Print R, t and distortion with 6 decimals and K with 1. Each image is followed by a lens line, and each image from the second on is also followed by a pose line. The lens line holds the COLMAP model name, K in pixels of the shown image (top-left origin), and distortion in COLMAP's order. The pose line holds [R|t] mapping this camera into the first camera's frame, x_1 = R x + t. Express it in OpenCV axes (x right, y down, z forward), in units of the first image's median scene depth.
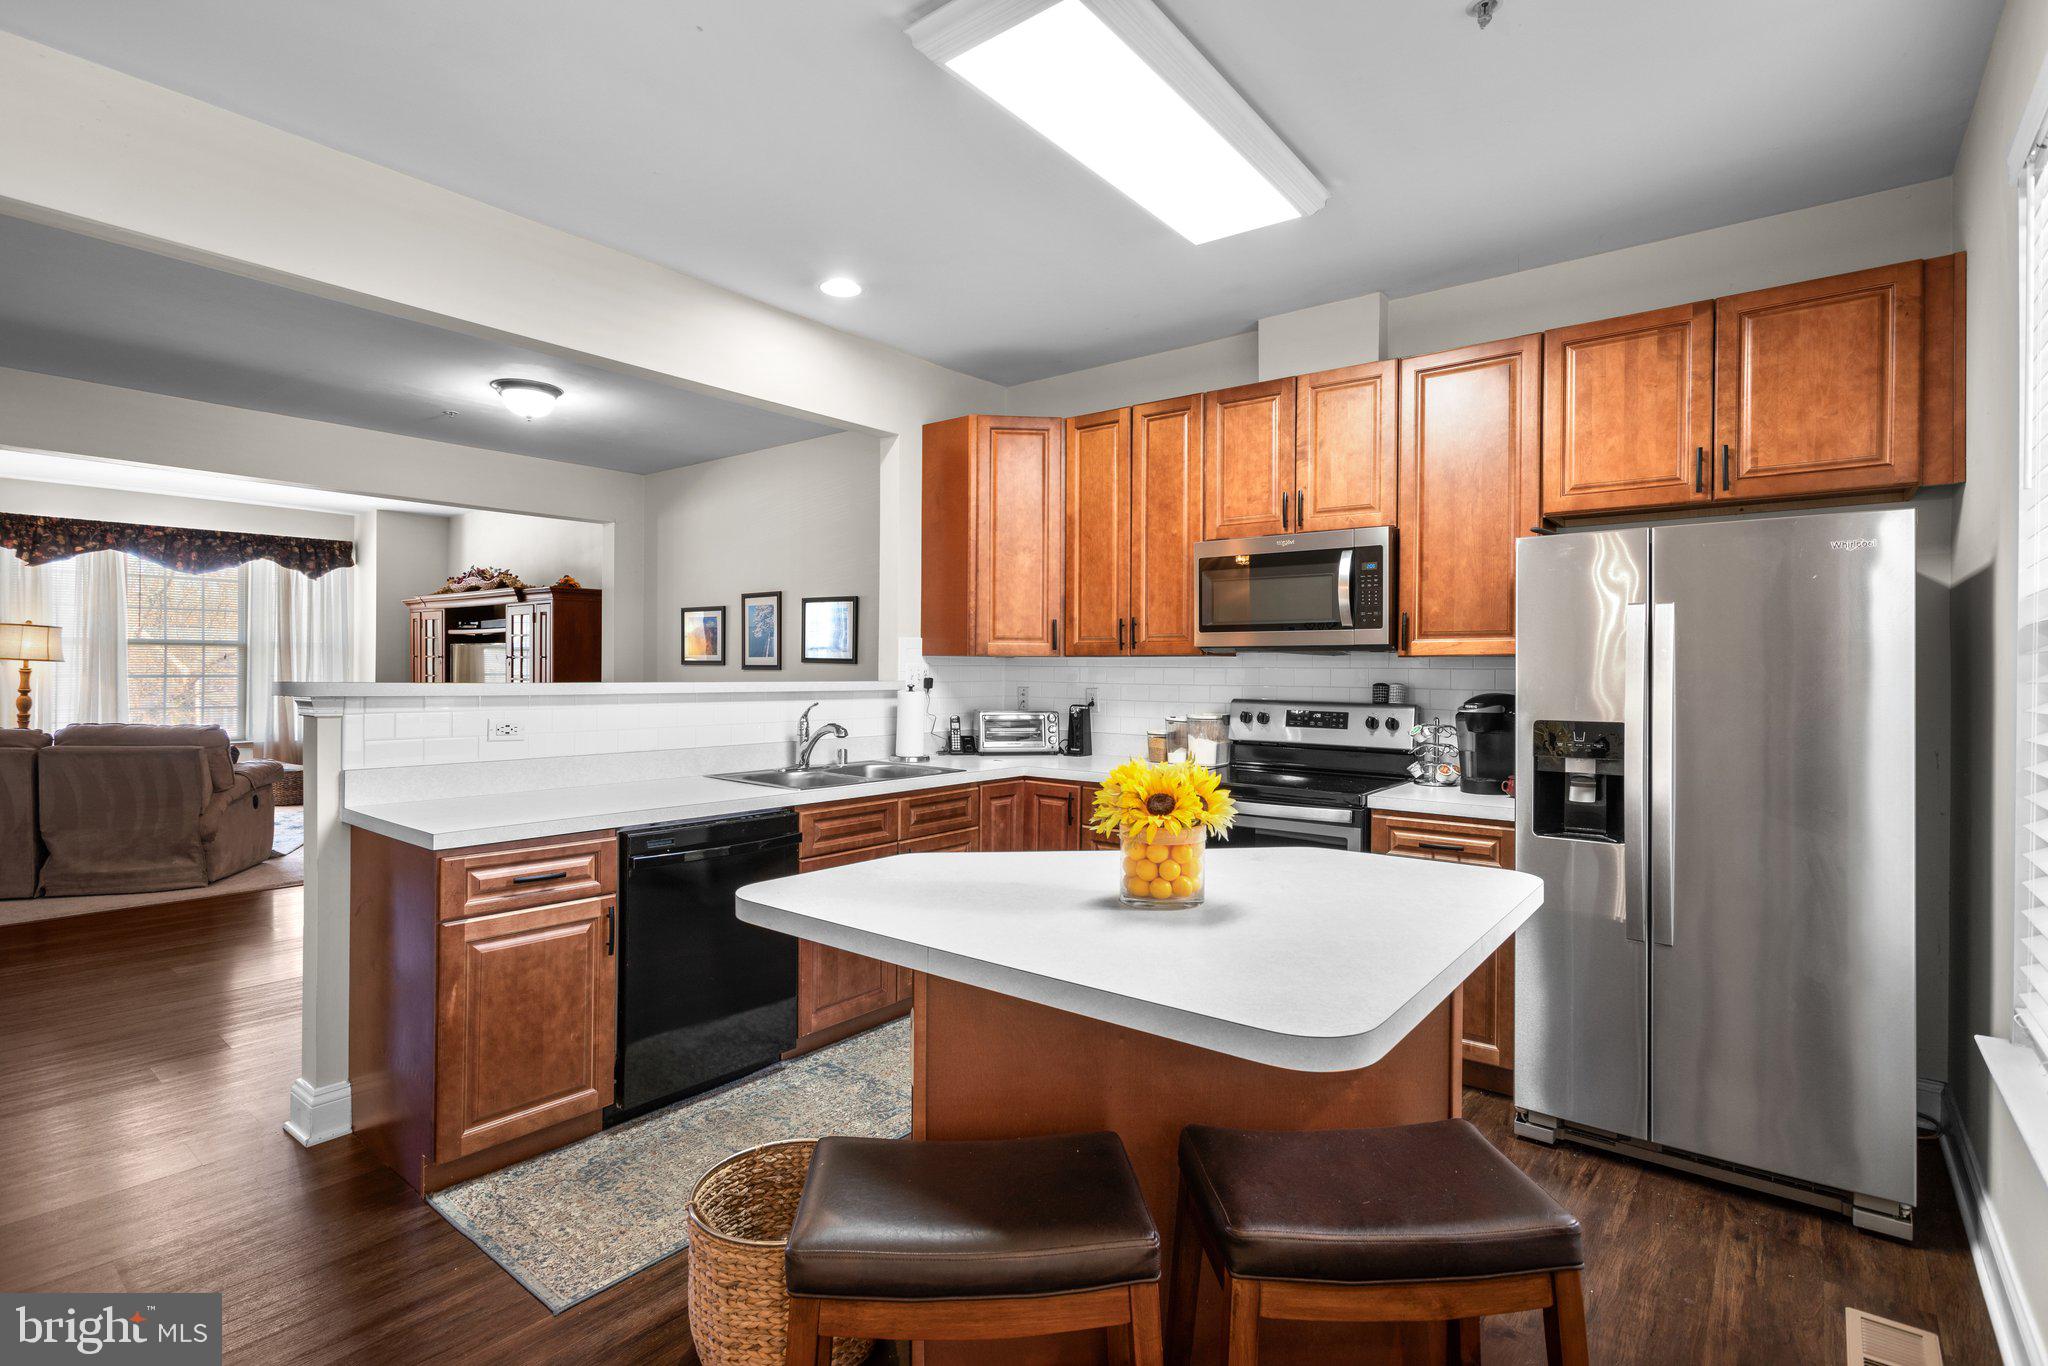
lens RADIAL K [[981.8, 0, 1016.0], [0, 981.8, 669.2], [0, 0, 1]] dist [-0.001843, -0.000552]
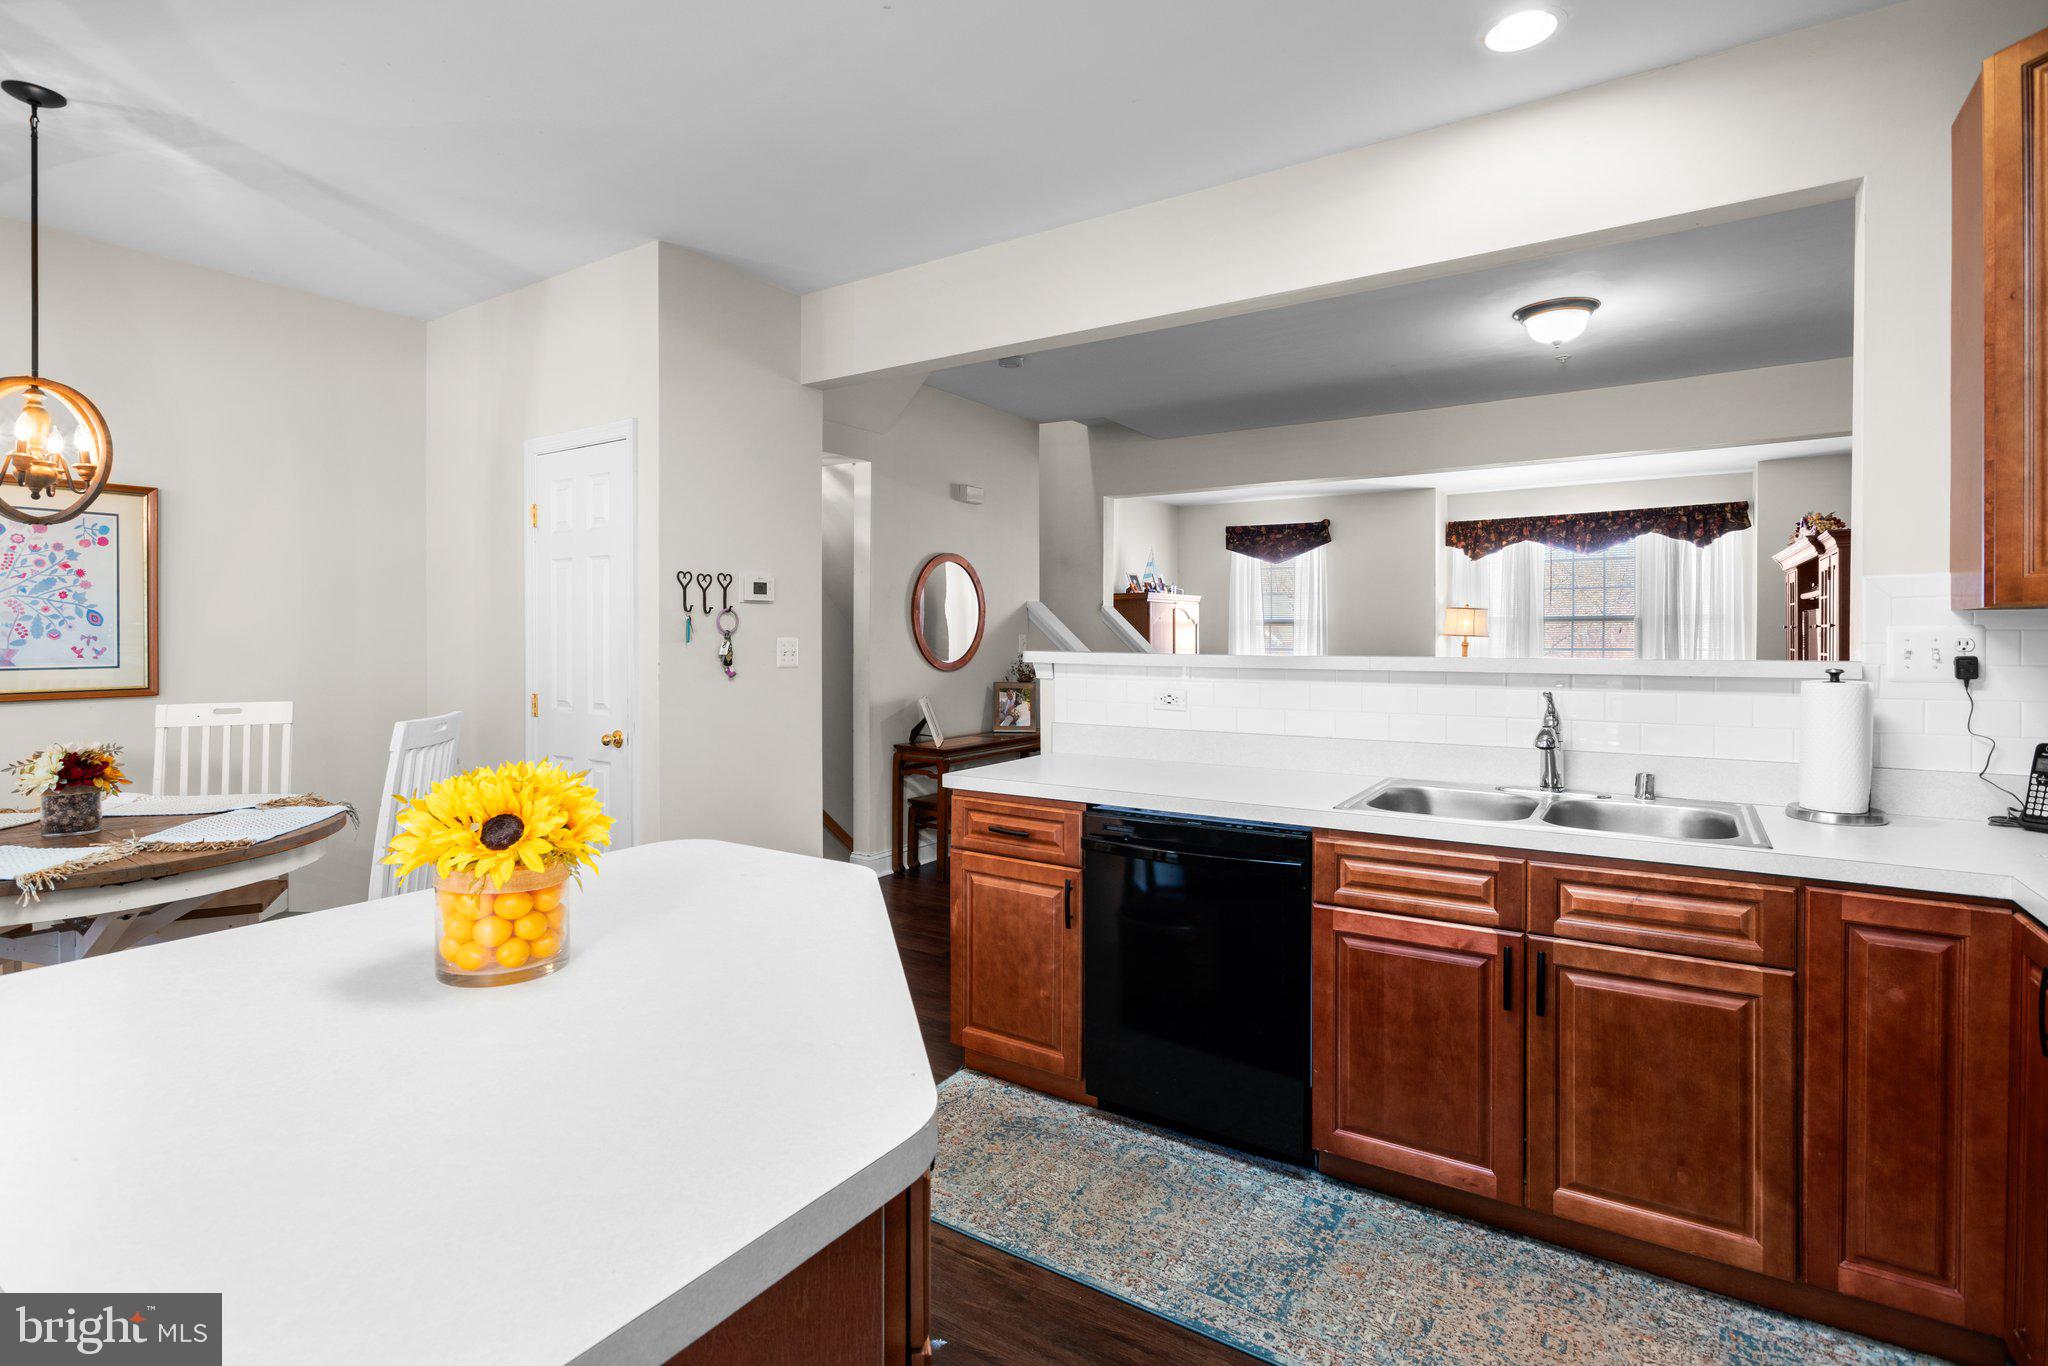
lens RADIAL K [[986.4, 0, 1020.6], [0, 986.4, 642.9], [0, 0, 1]] dist [-0.001331, 0.000197]
pose [[0.092068, -0.001688, -0.995751, 0.348845], [0.002349, 0.999996, -0.001478, 0.001295], [0.995750, -0.002203, 0.092072, 0.515074]]
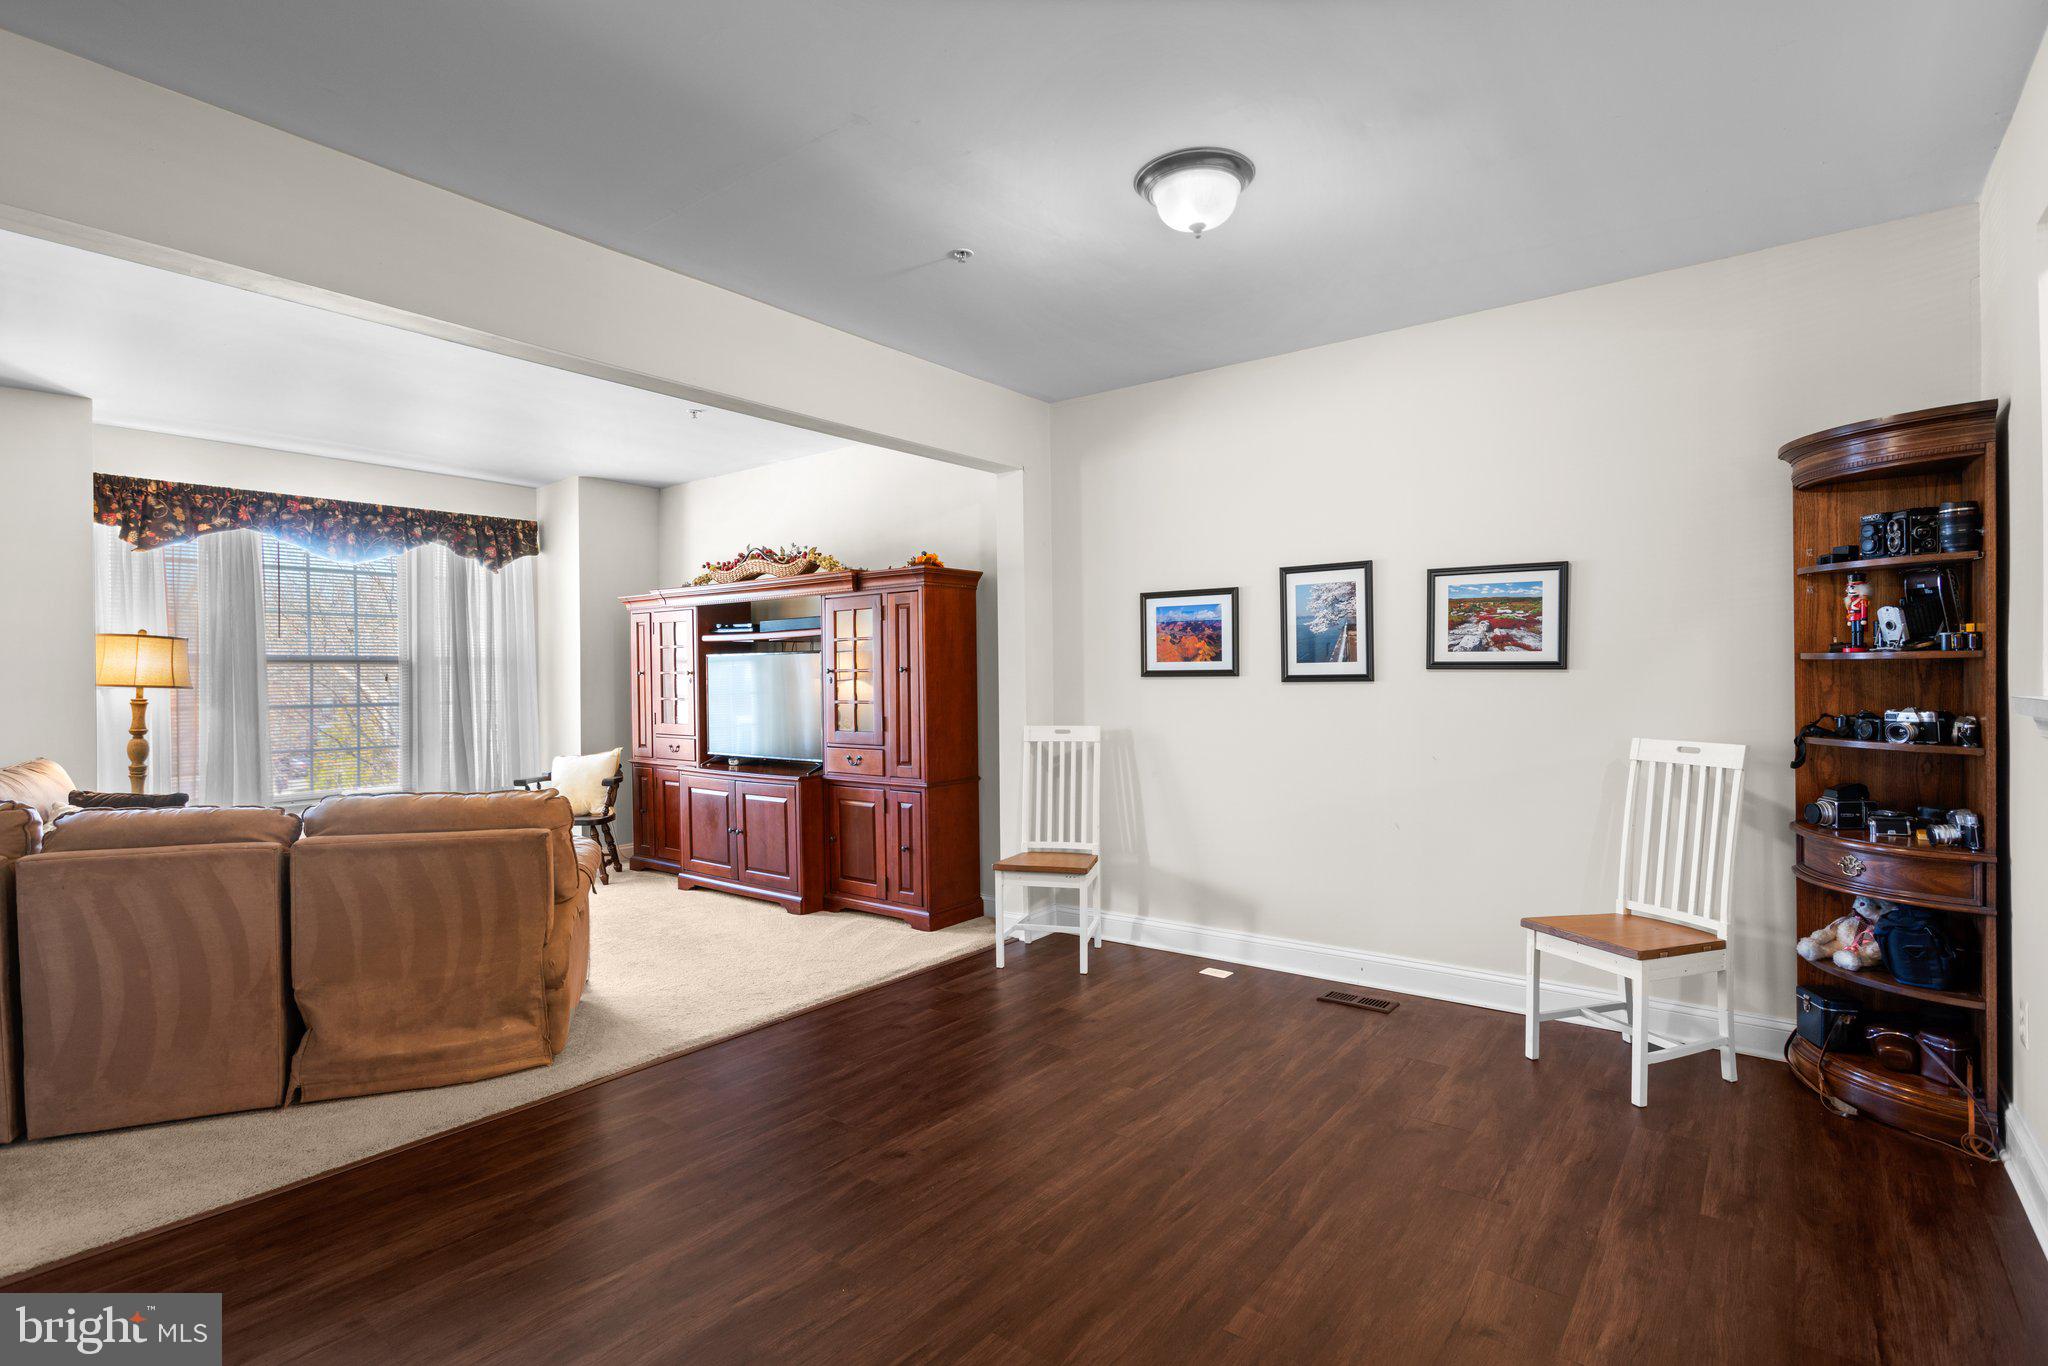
lens RADIAL K [[994.0, 0, 1002.8], [0, 994.0, 679.5], [0, 0, 1]] dist [-0.001238, 0.000912]
pose [[0.999778, -0.017277, 0.012054, -0.690774], [0.017266, 0.999850, 0.001048, -0.008205], [-0.012071, -0.000840, 0.999927, 0.492550]]
